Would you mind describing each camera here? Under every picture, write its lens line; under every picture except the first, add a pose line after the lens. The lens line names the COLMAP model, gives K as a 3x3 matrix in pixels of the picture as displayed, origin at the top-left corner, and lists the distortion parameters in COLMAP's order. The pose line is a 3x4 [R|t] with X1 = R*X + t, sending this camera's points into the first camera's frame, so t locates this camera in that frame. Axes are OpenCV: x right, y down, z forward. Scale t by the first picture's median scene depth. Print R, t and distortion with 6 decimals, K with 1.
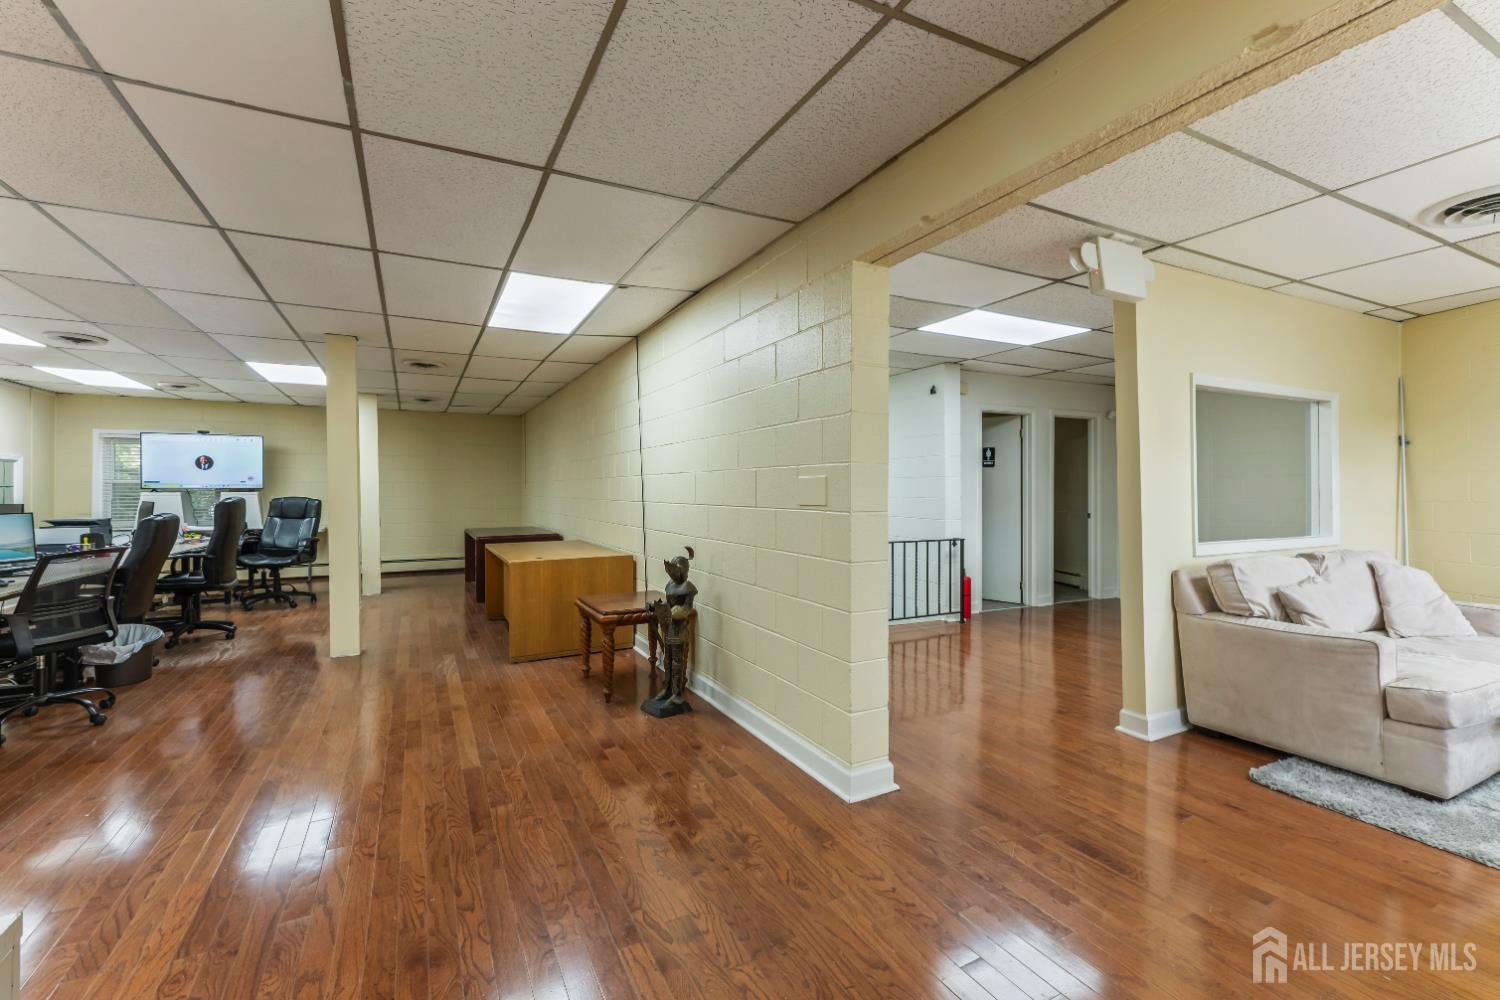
lens RADIAL K [[649.2, 0, 746.9], [0, 649.2, 487.8], [0, 0, 1]] dist [-0.001461, -0.000334]
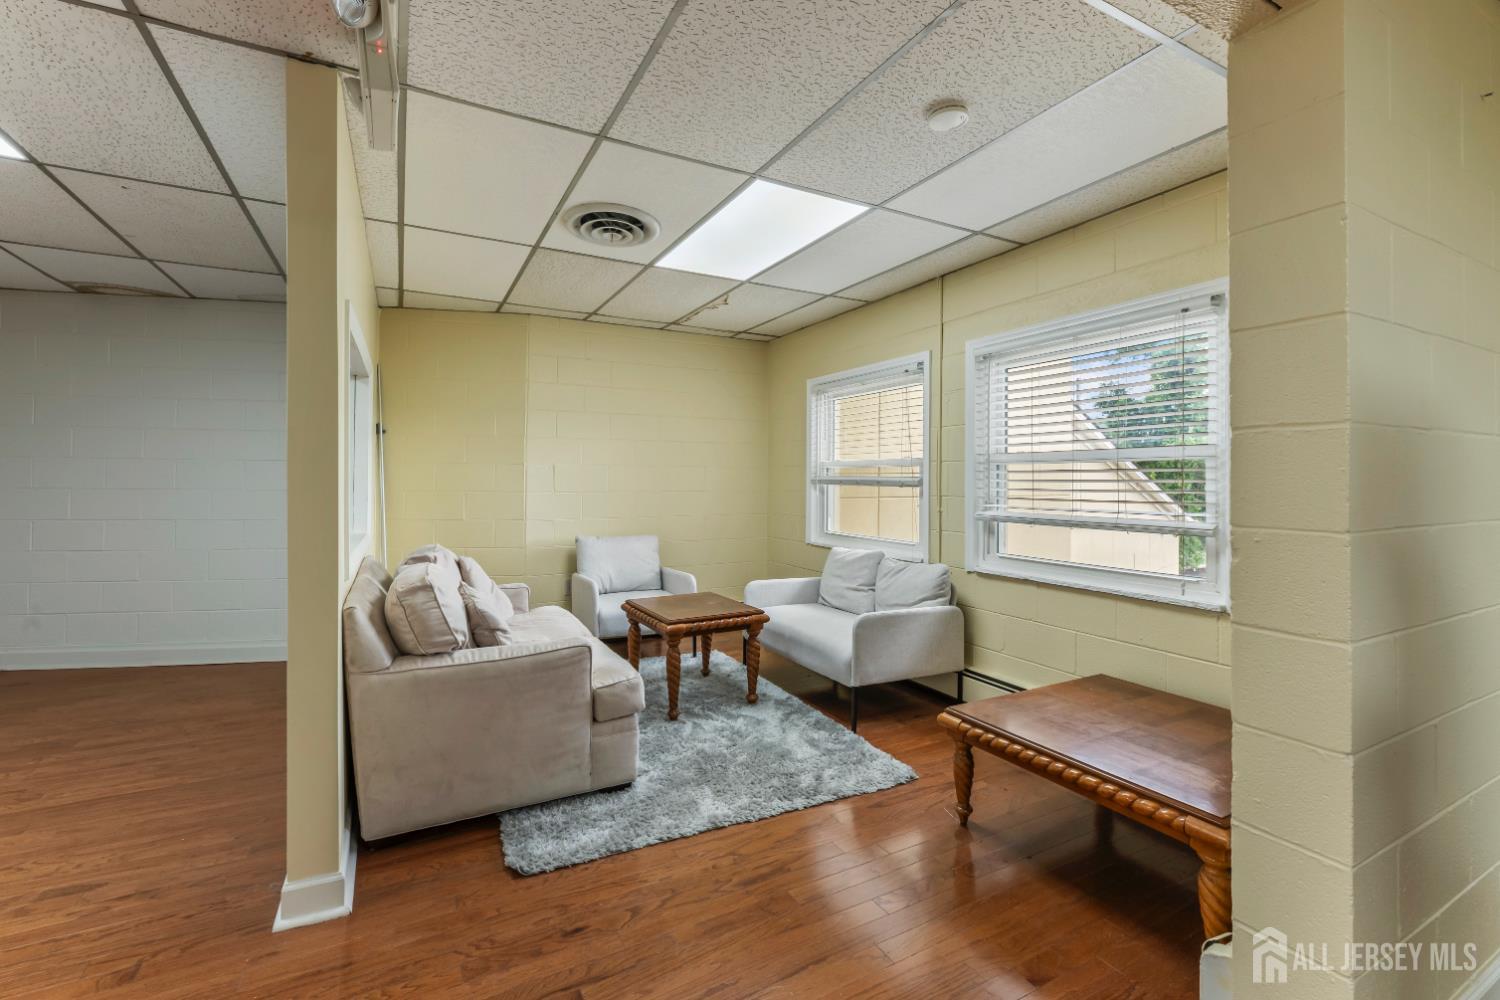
lens RADIAL K [[649.2, 0, 746.9], [0, 649.2, 487.8], [0, 0, 1]] dist [-0.001461, -0.000334]
pose [[-0.013398, -0.006806, 0.999887, 0.043986], [-0.007107, 0.999952, 0.006711, 0.007275], [-0.999885, -0.007017, -0.013445, 0.689193]]
